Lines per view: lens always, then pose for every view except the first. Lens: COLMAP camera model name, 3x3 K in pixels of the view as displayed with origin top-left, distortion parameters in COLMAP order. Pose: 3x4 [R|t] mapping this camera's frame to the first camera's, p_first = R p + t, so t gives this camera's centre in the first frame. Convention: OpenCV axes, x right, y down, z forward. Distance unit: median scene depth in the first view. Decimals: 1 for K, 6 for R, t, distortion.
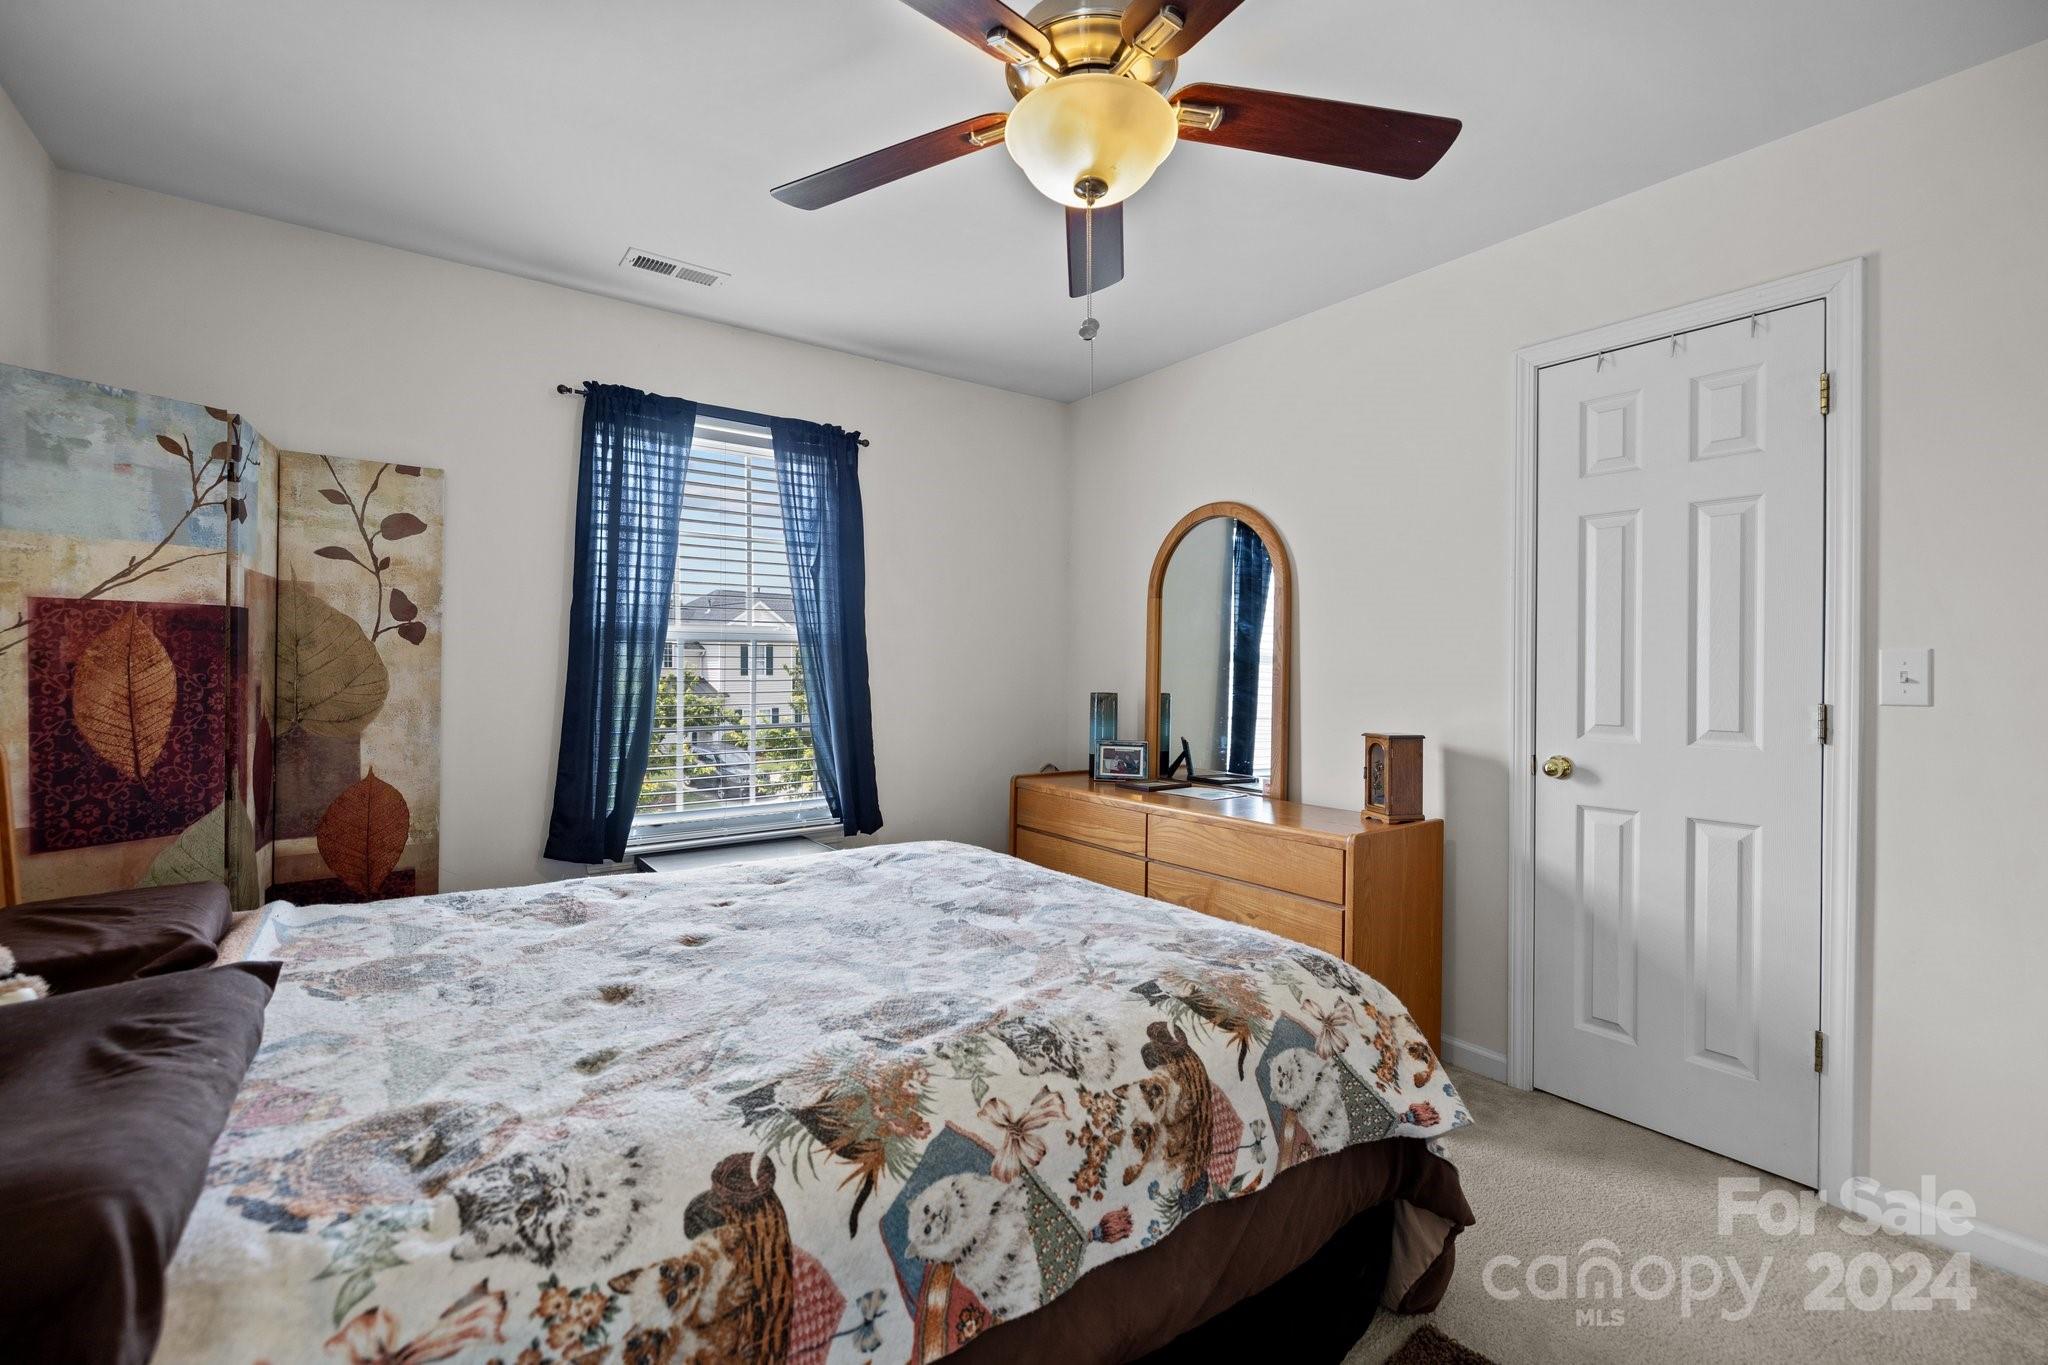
lens RADIAL K [[872.2, 0, 1022.5], [0, 872.2, 695.9], [0, 0, 1]] dist [0.000058, -0.000124]
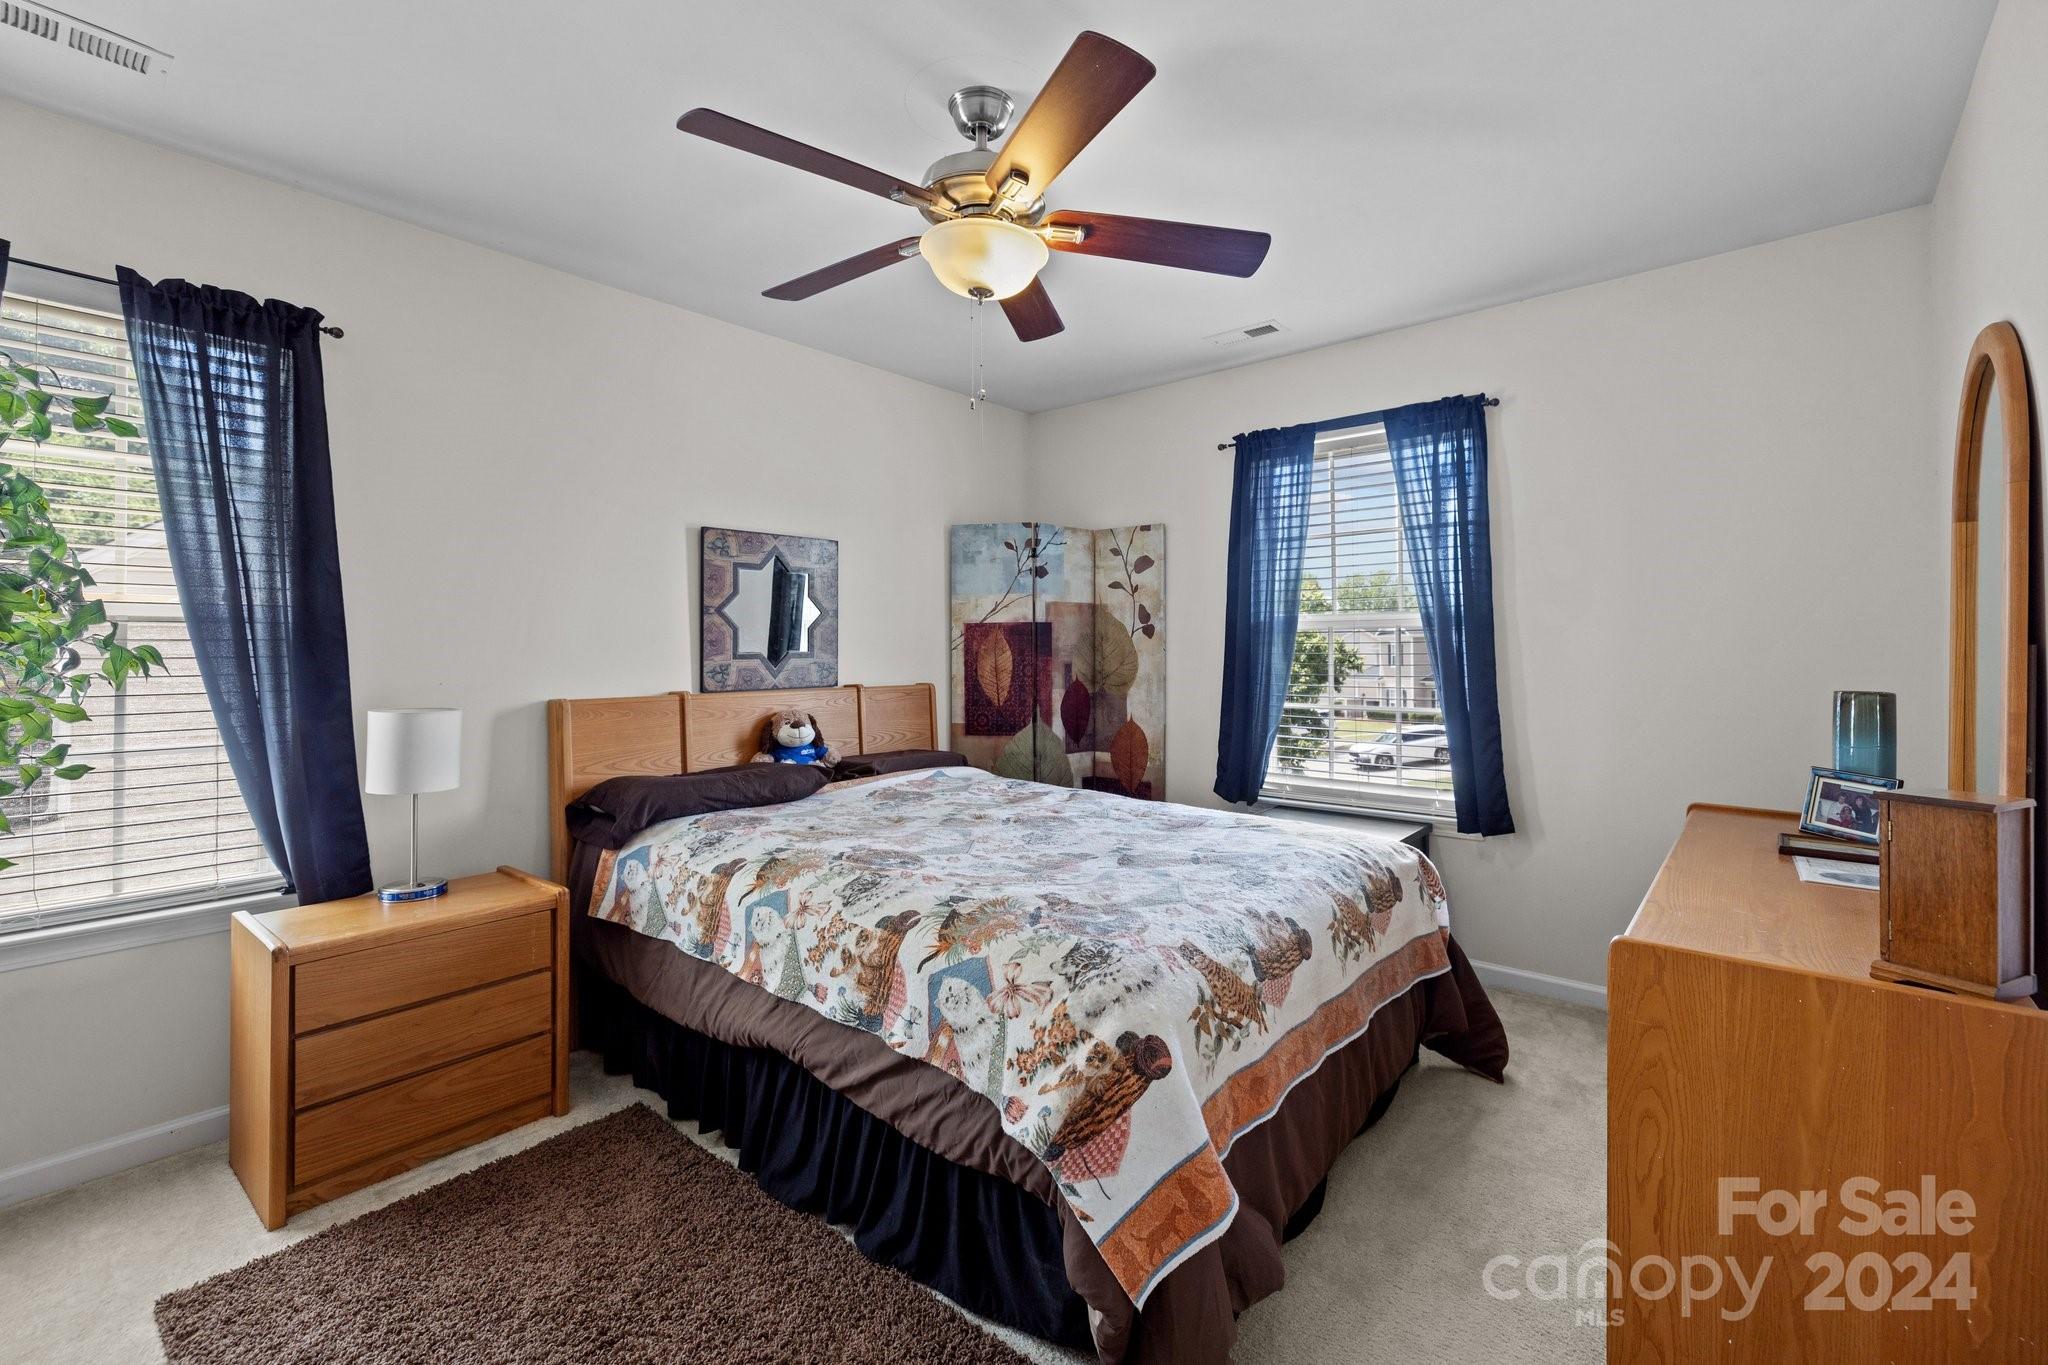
lens RADIAL K [[869.6, 0, 1024.0], [0, 869.6, 682.5], [0, 0, 1]] dist [0.001219, 0.000114]
pose [[0.223609, 0.030704, -0.974195, 0.817157], [-0.027750, 0.999299, 0.025126, -0.013866], [0.974284, 0.021415, 0.224304, 0.457630]]
